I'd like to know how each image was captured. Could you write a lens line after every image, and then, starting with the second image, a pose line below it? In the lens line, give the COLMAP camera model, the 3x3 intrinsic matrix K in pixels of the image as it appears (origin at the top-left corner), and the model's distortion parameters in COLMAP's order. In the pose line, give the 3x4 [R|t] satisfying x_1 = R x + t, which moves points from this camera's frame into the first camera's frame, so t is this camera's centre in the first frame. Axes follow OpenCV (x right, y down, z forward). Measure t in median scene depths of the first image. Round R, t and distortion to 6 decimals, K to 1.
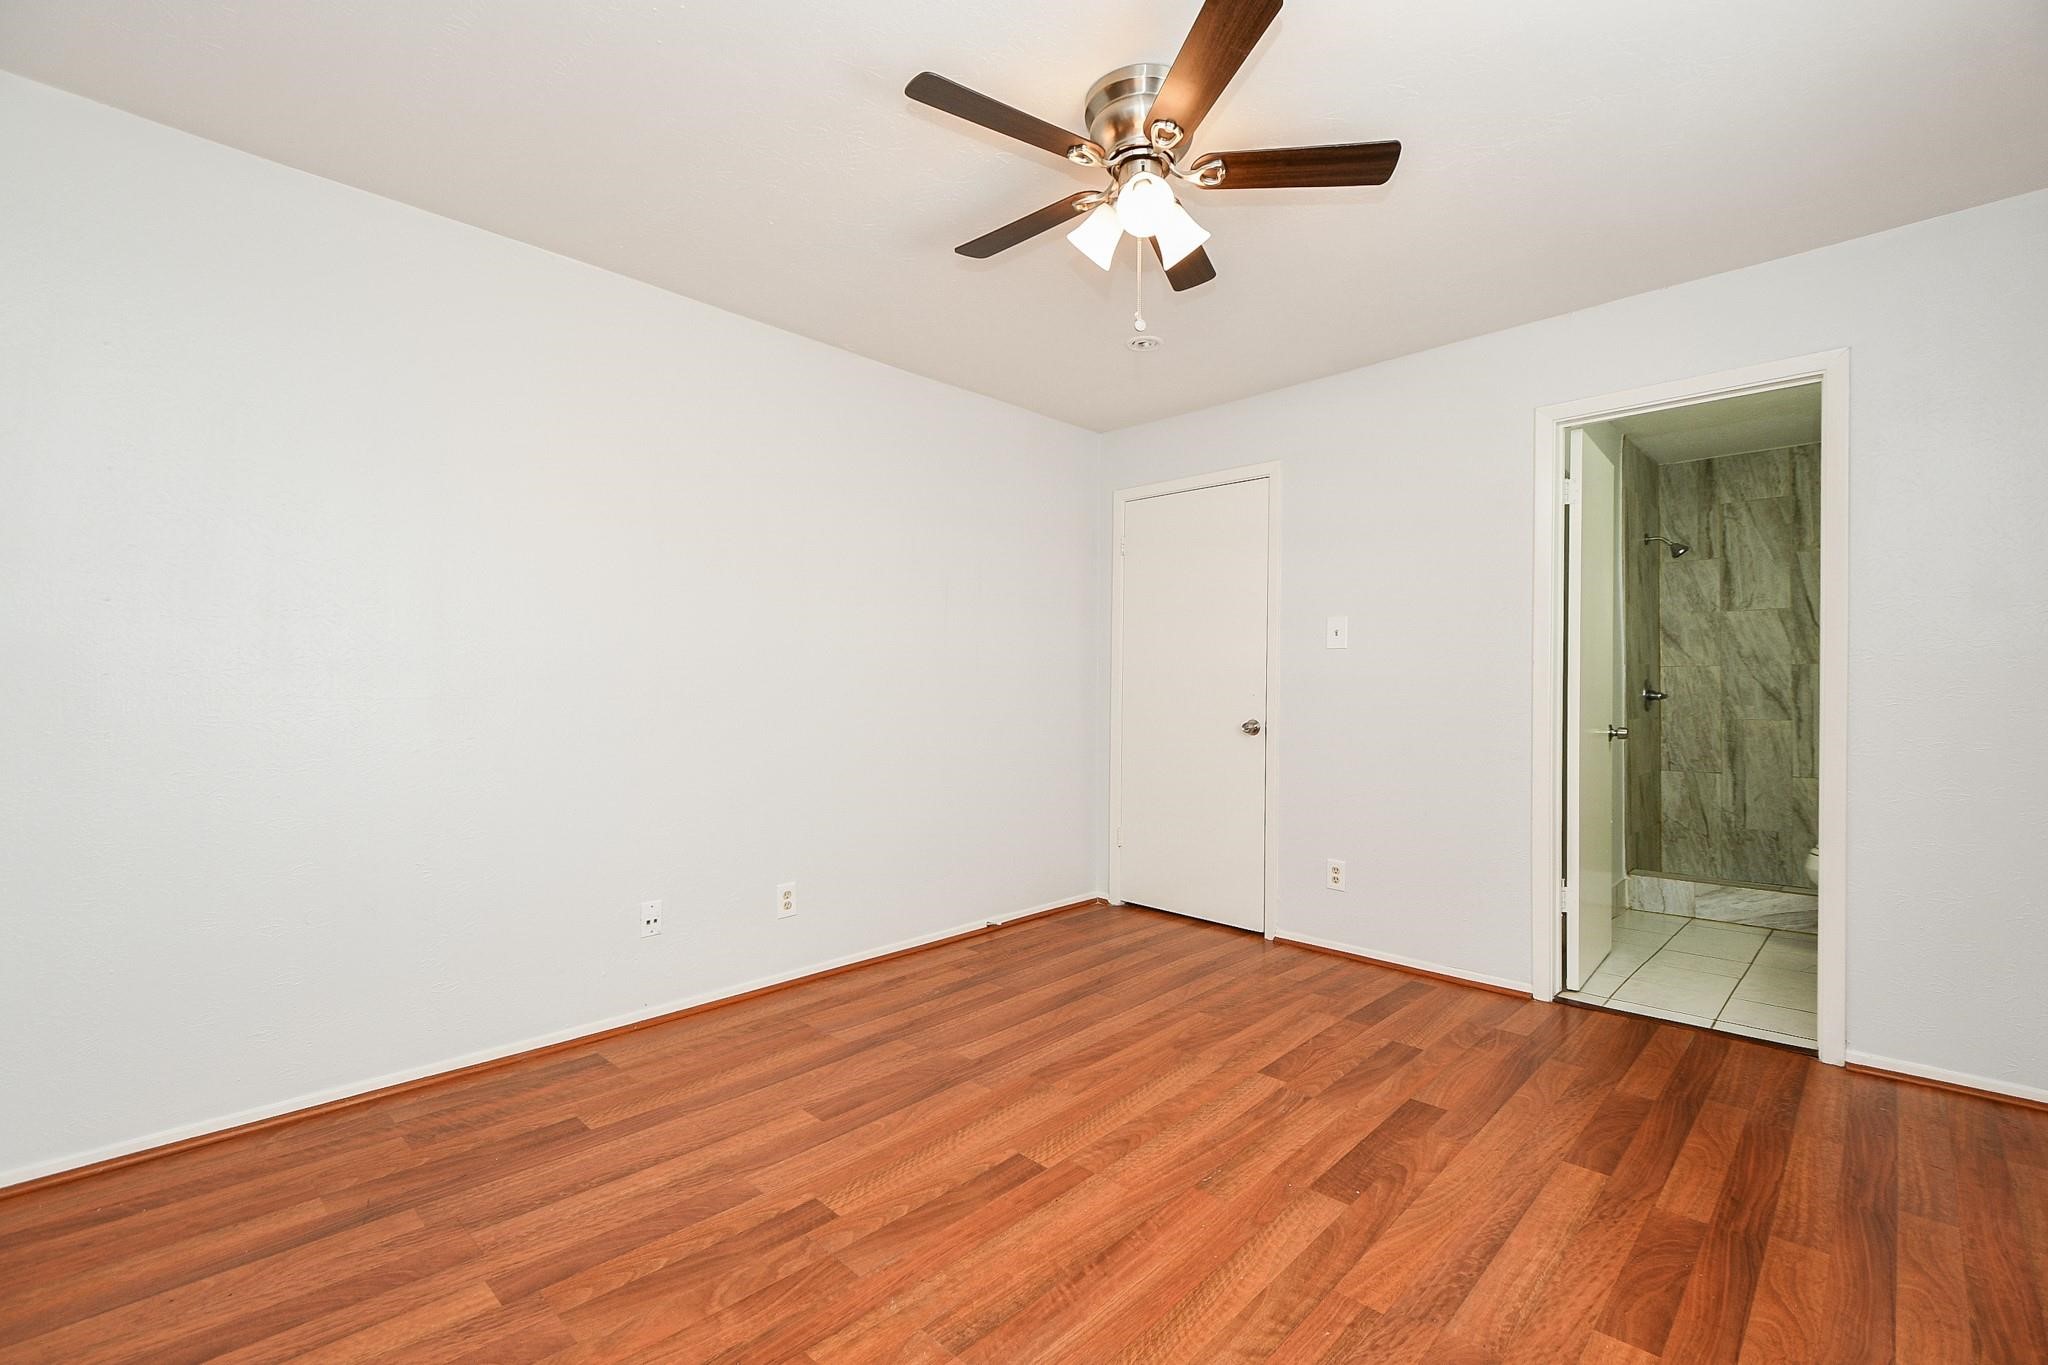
lens RADIAL K [[944.8, 0, 1018.5], [0, 944.8, 694.3], [0, 0, 1]] dist [0.065982, -0.043459]
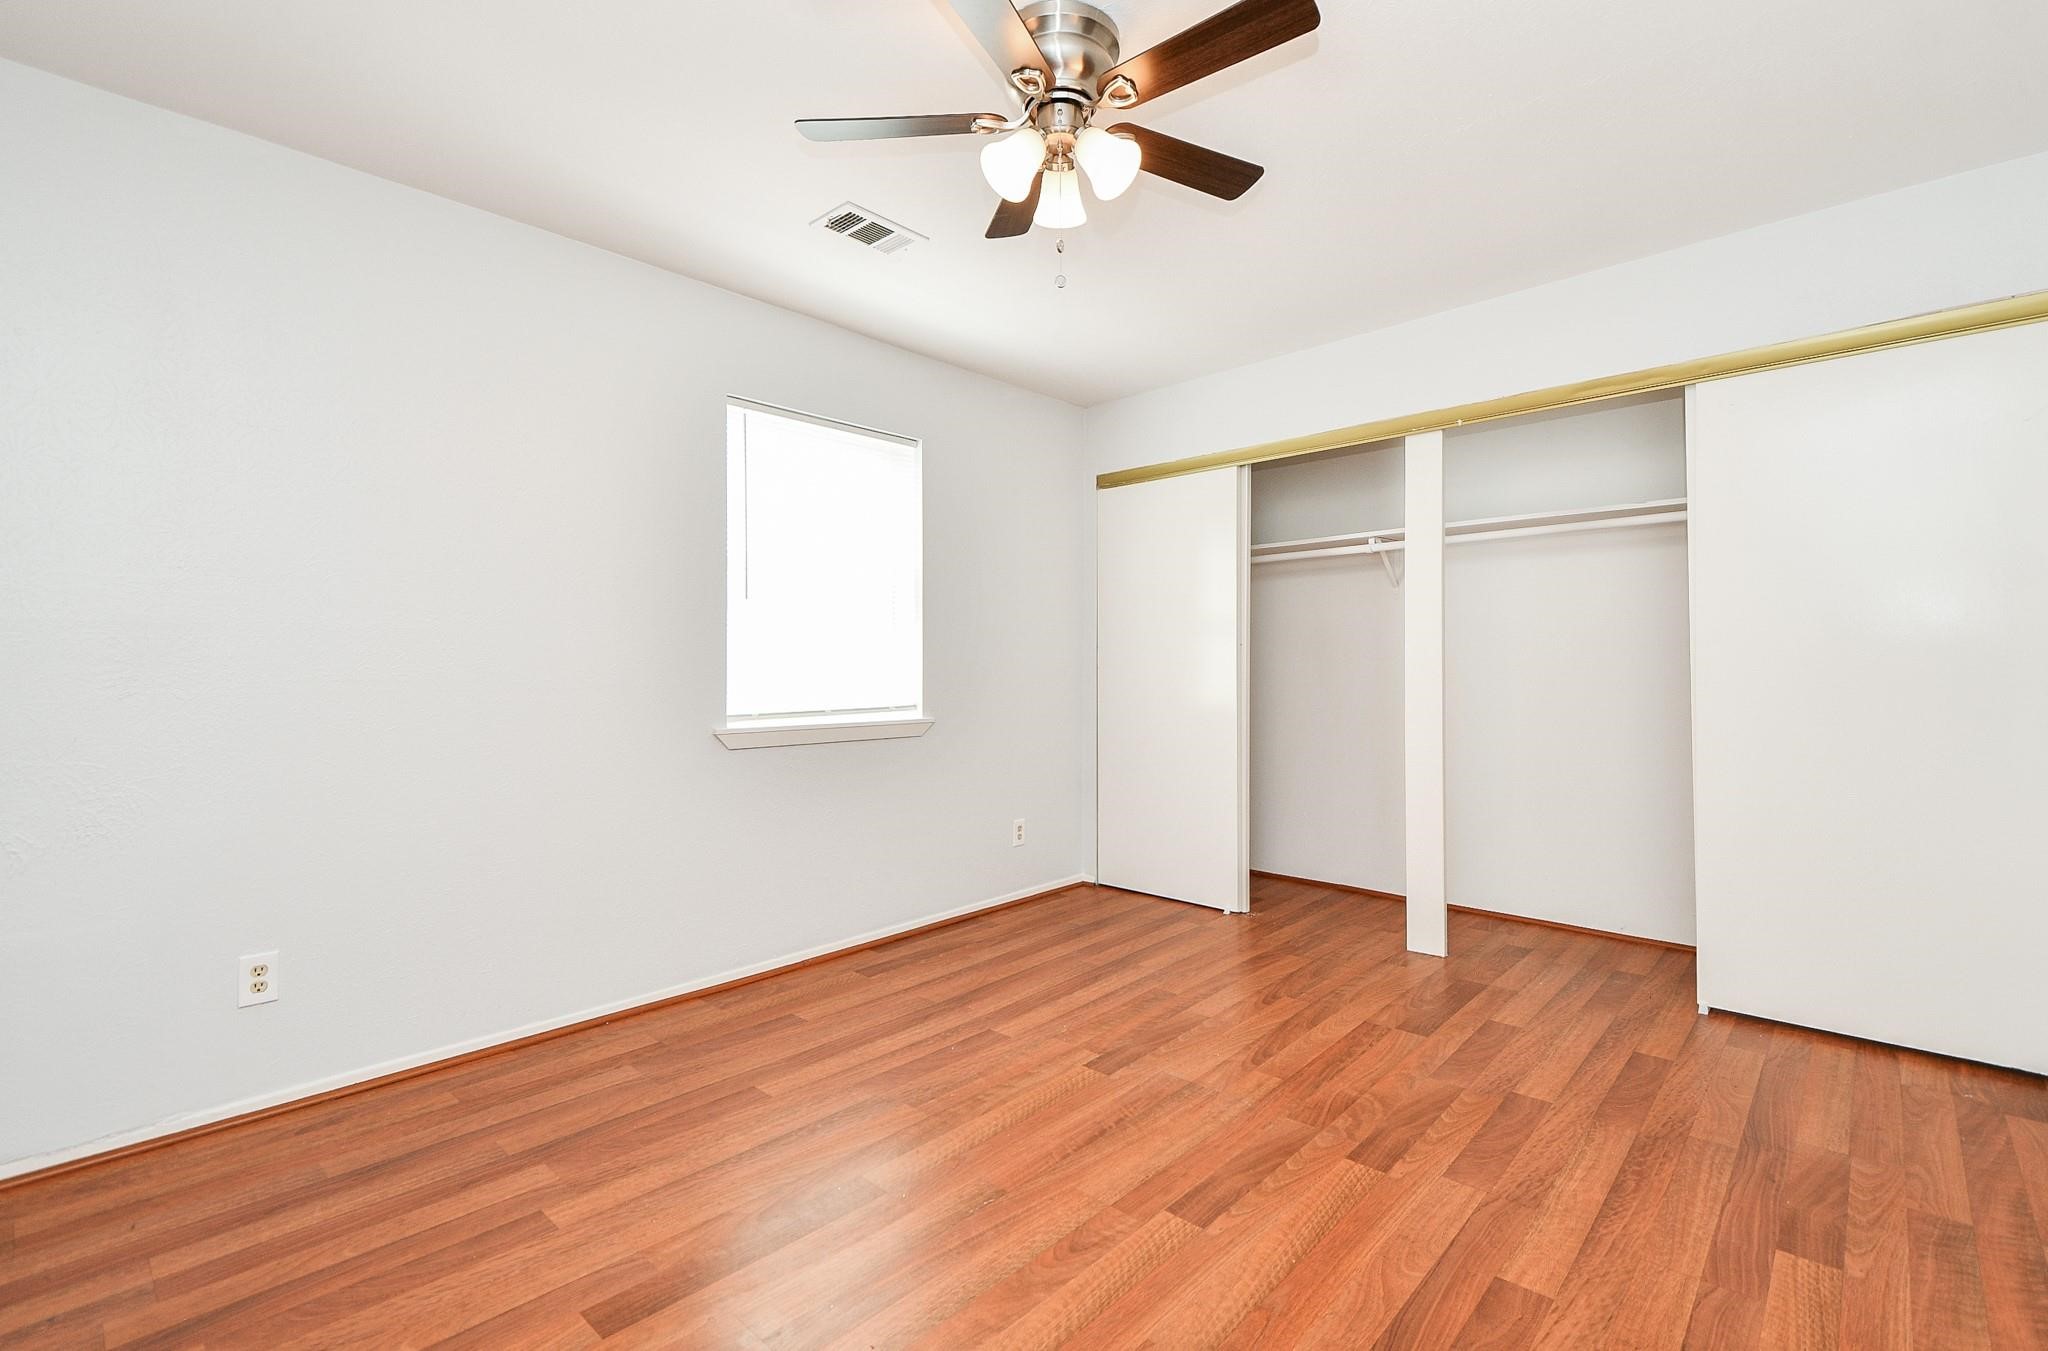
lens RADIAL K [[928.8, 0, 1017.5], [0, 928.8, 659.2], [0, 0, 1]] dist [-0.000757, -0.000083]
pose [[-0.999966, 0.000618, -0.008165, 0.183302], [0.000645, 0.999994, -0.003384, -0.013590], [0.008163, -0.003389, -0.999961, 1.969304]]
